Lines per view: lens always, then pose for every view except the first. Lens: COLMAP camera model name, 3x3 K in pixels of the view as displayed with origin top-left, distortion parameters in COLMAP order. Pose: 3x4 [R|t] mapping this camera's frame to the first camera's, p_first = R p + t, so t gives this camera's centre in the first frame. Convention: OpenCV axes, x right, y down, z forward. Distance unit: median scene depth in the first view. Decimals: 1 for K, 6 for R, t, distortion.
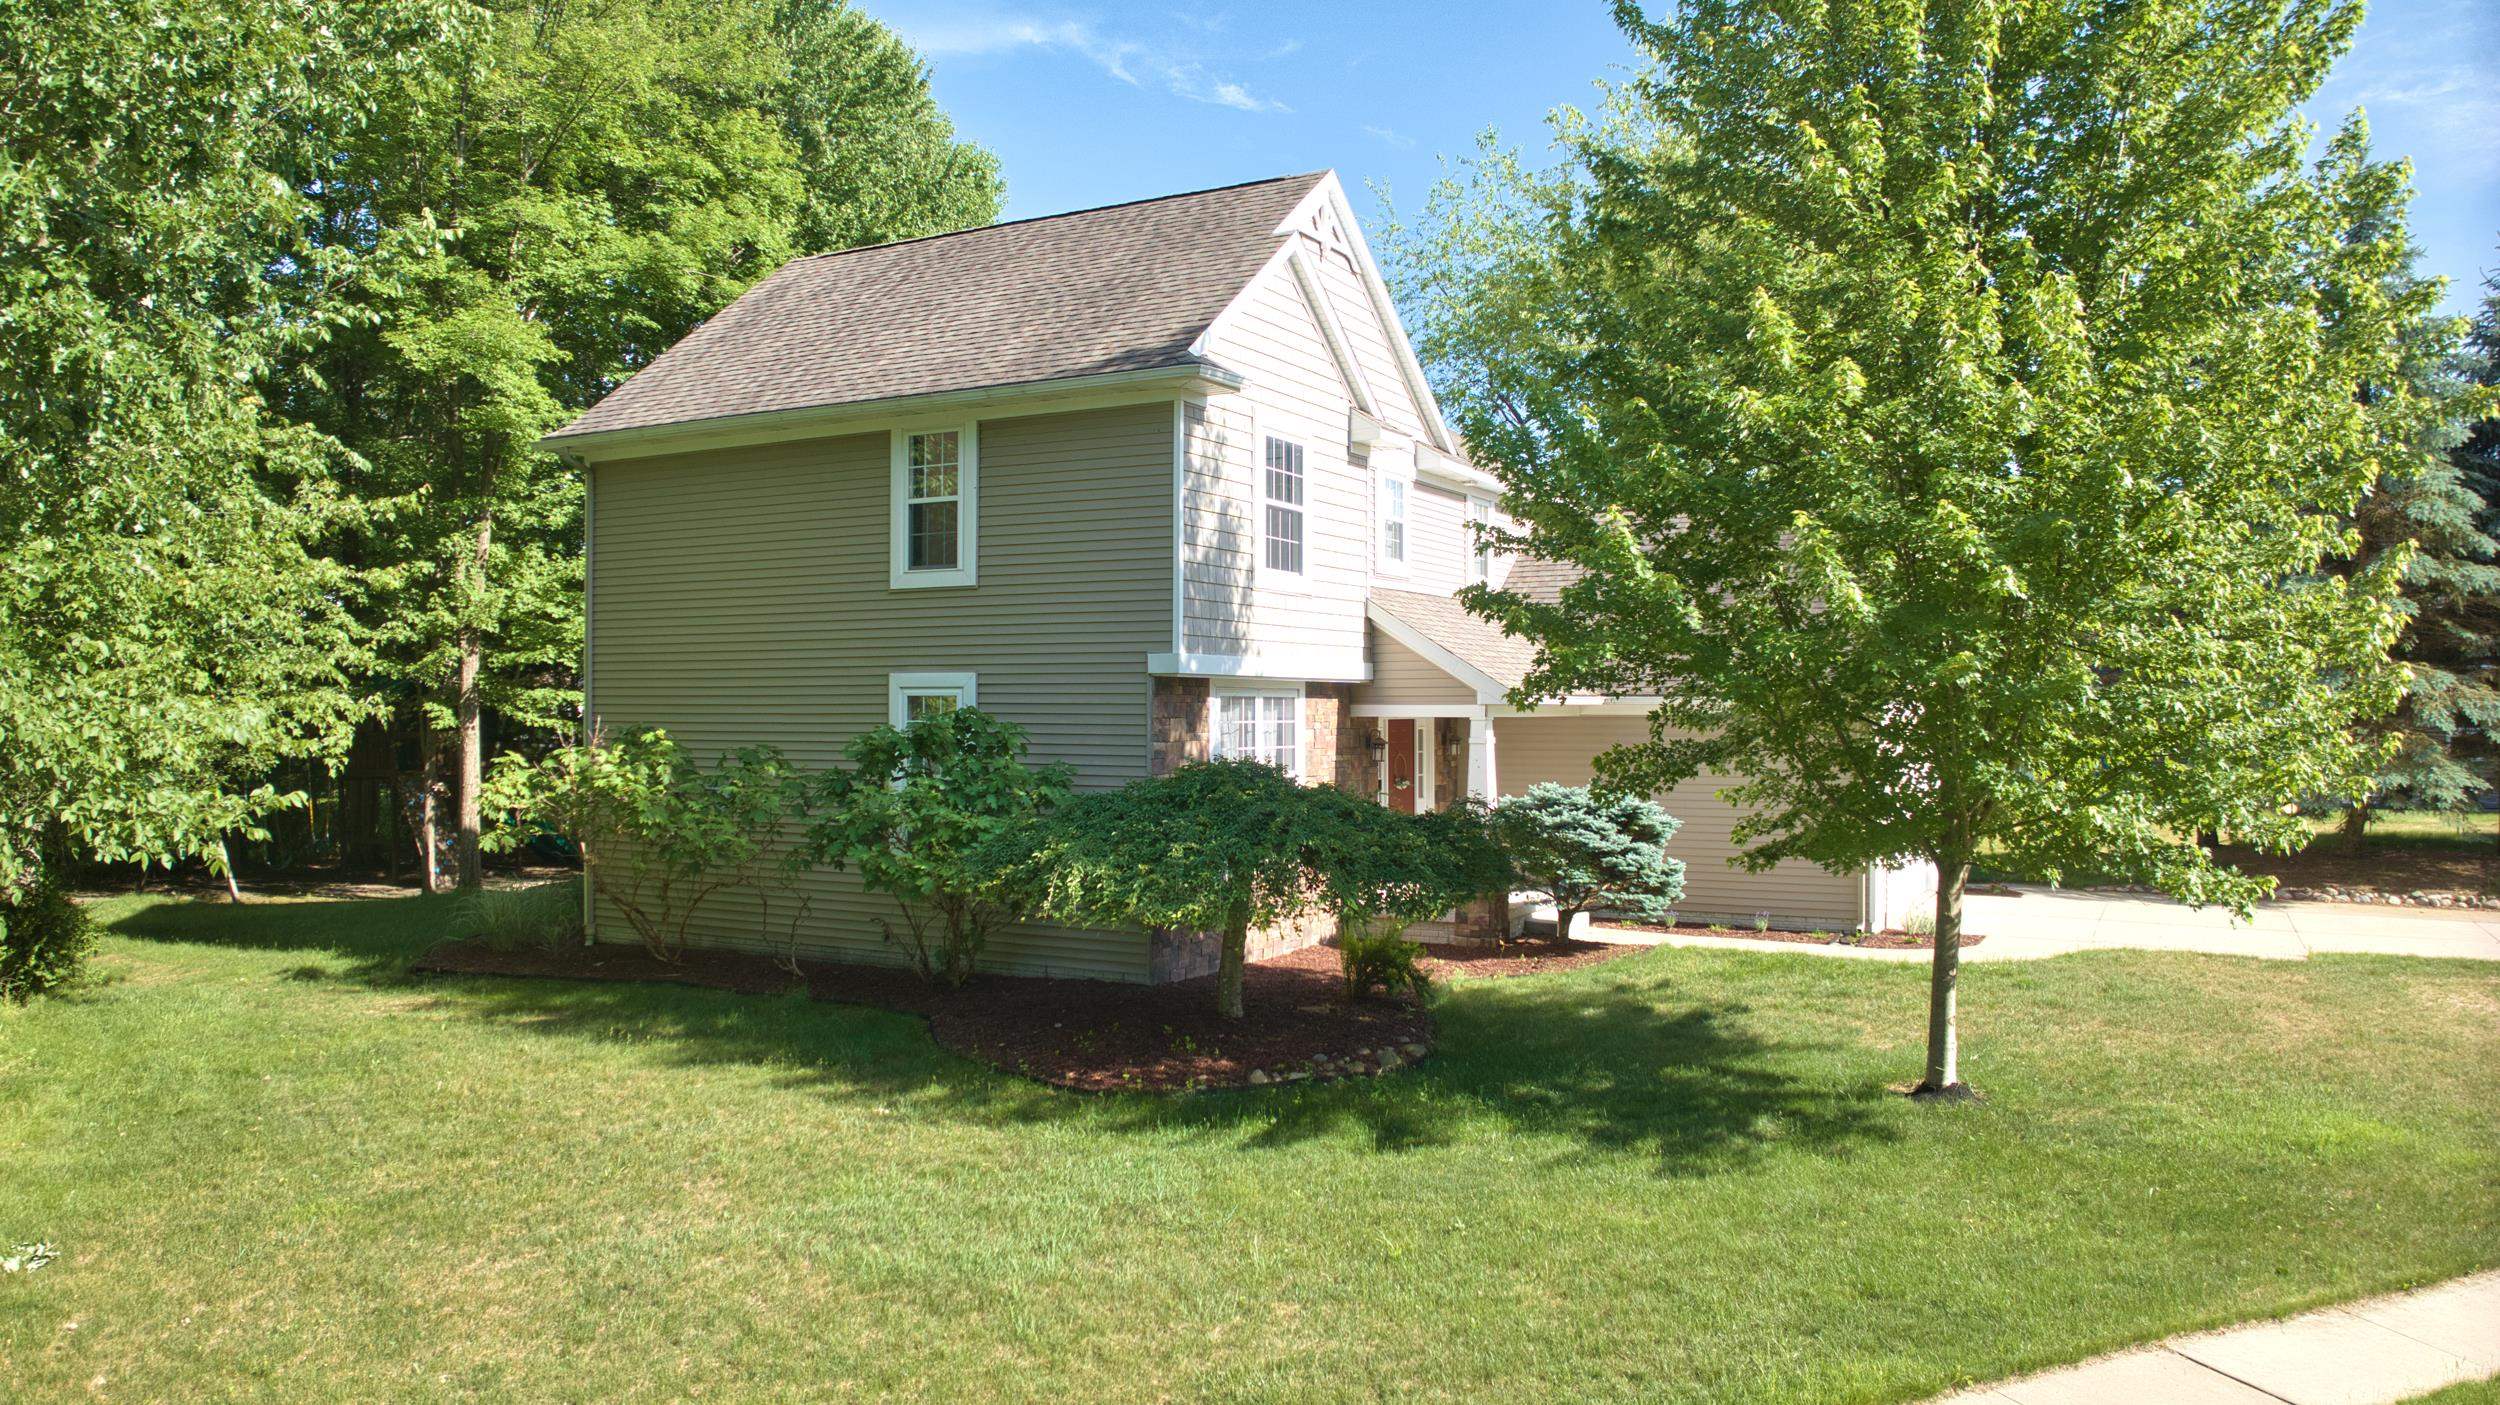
lens RADIAL K [[1758.1, 0, 1247.7], [0, 1758.1, 691.5], [0, 0, 1]] dist [0.045638, 0.000492]
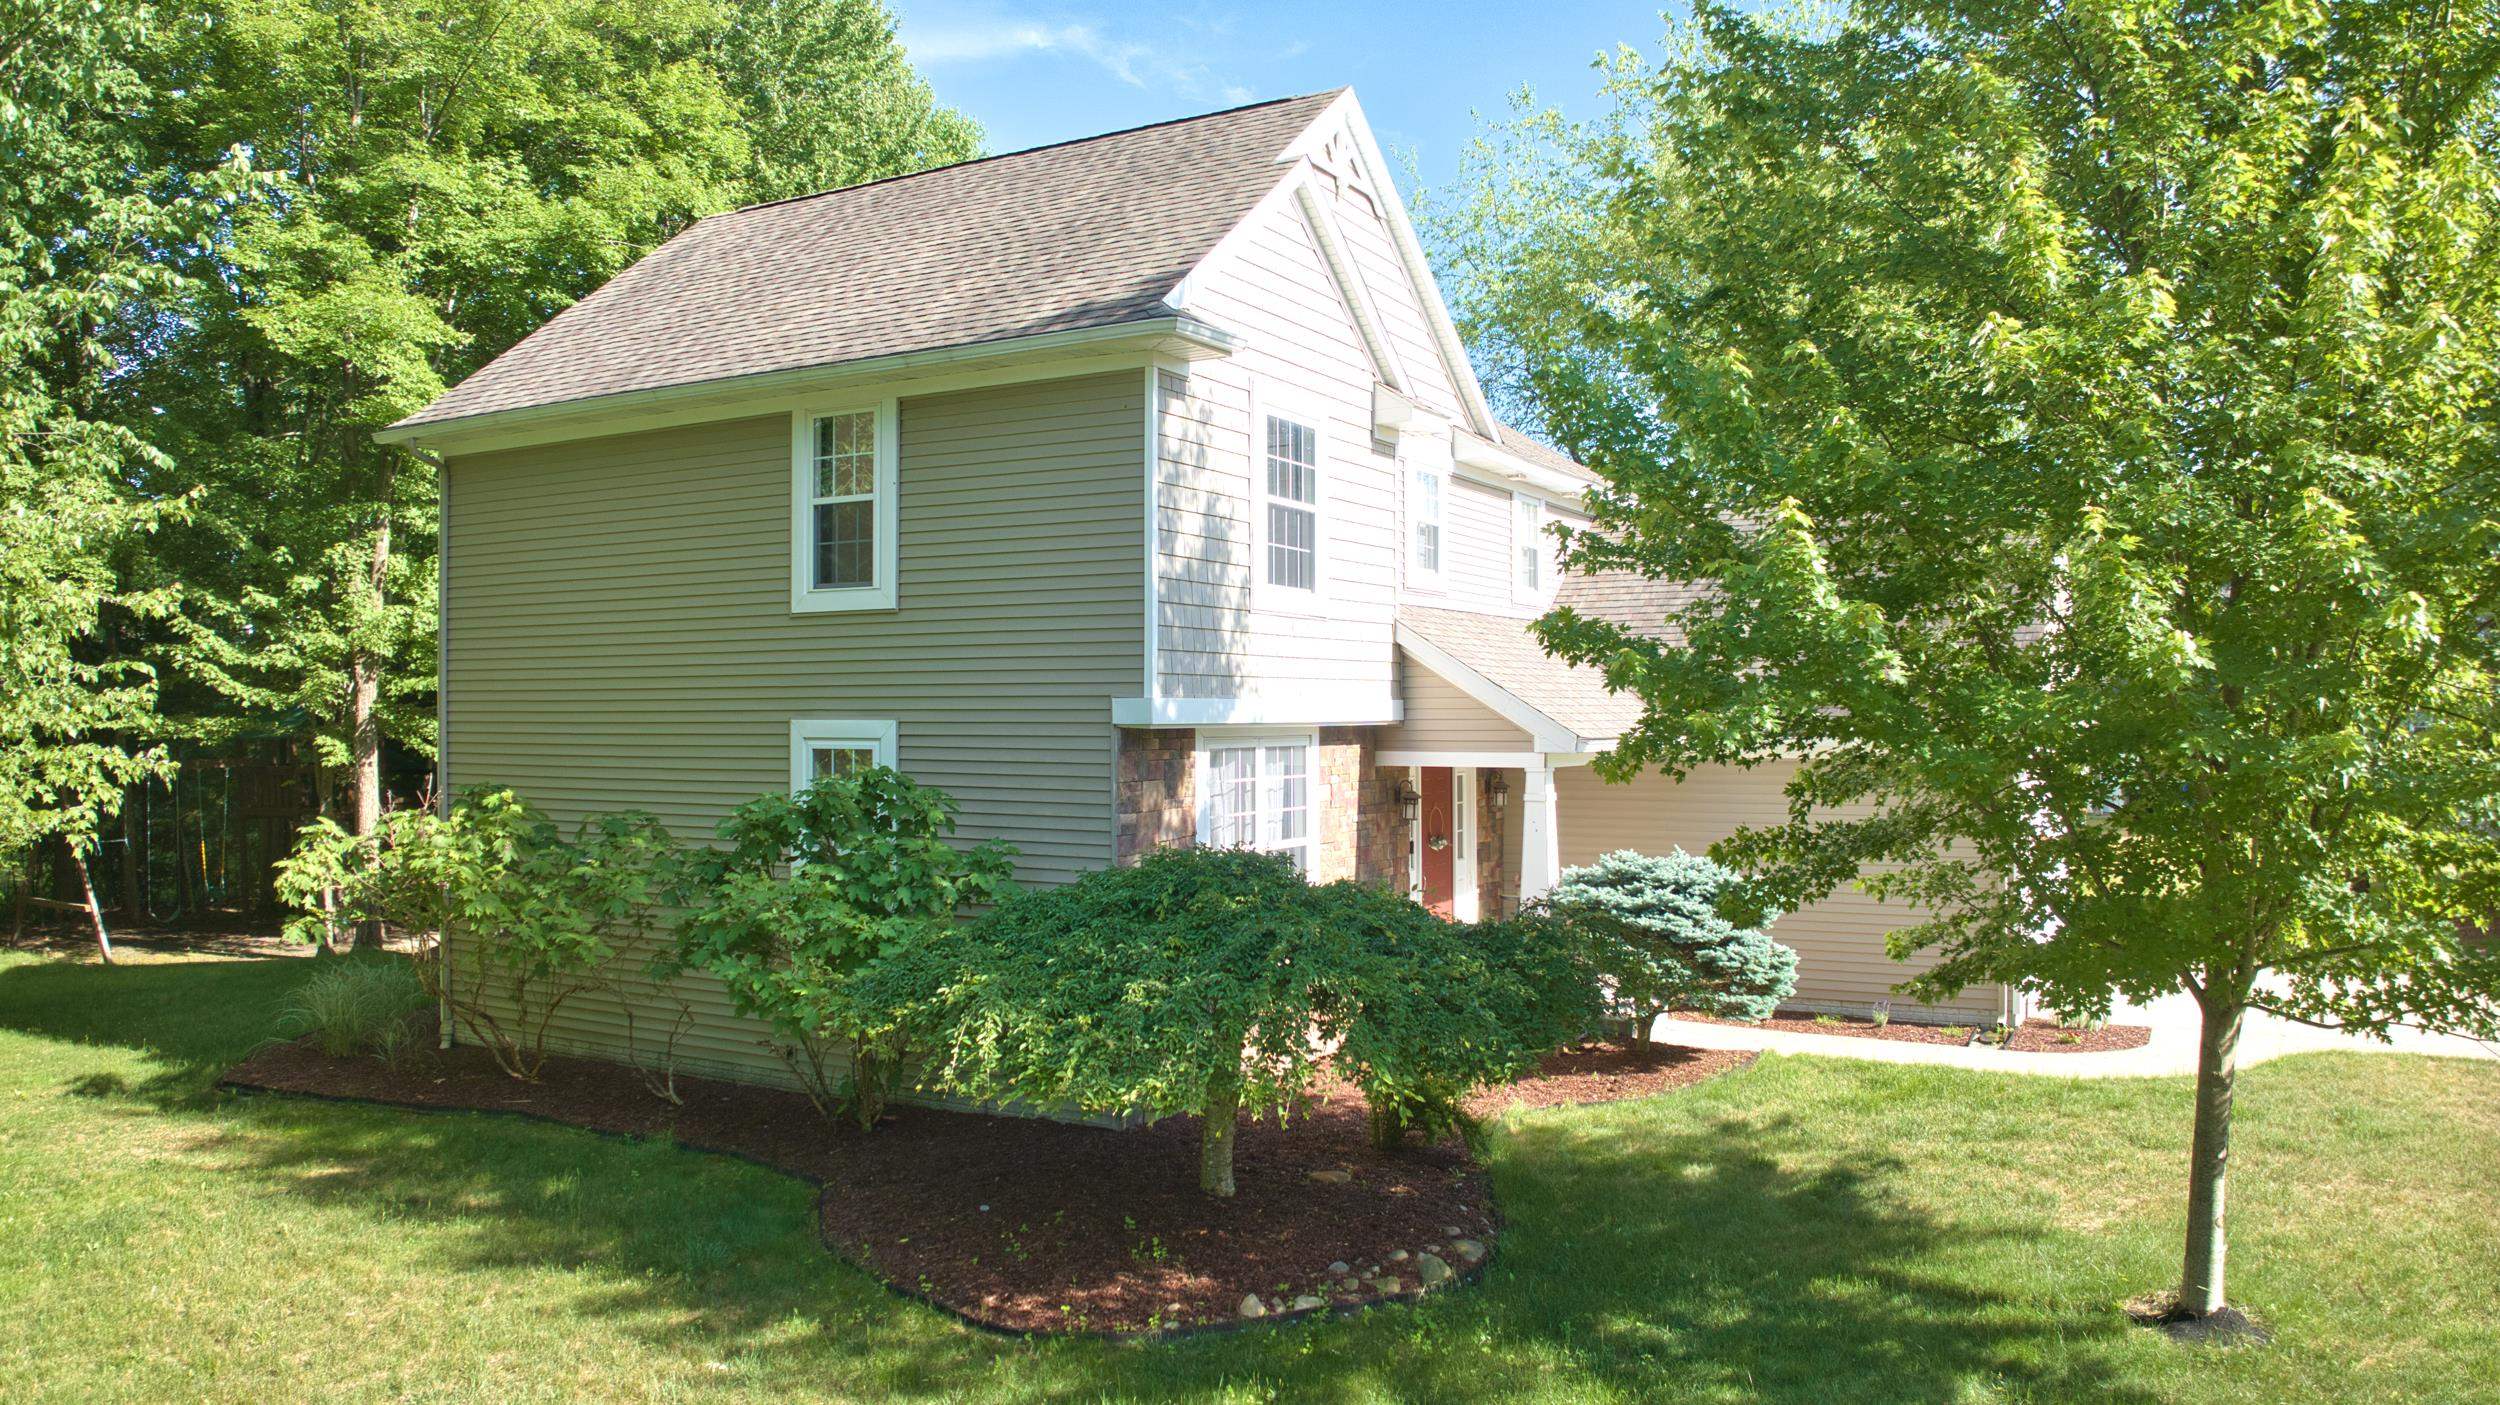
lens RADIAL K [[1756.1, 0, 1250.0], [0, 1756.1, 702.5], [0, 0, 1]] dist [0.006300, 0.003455]
pose [[0.999949, -0.003671, -0.009423, 0.009702], [0.003723, 0.999978, 0.005489, -0.021707], [0.009403, -0.005524, 0.999941, 0.217233]]
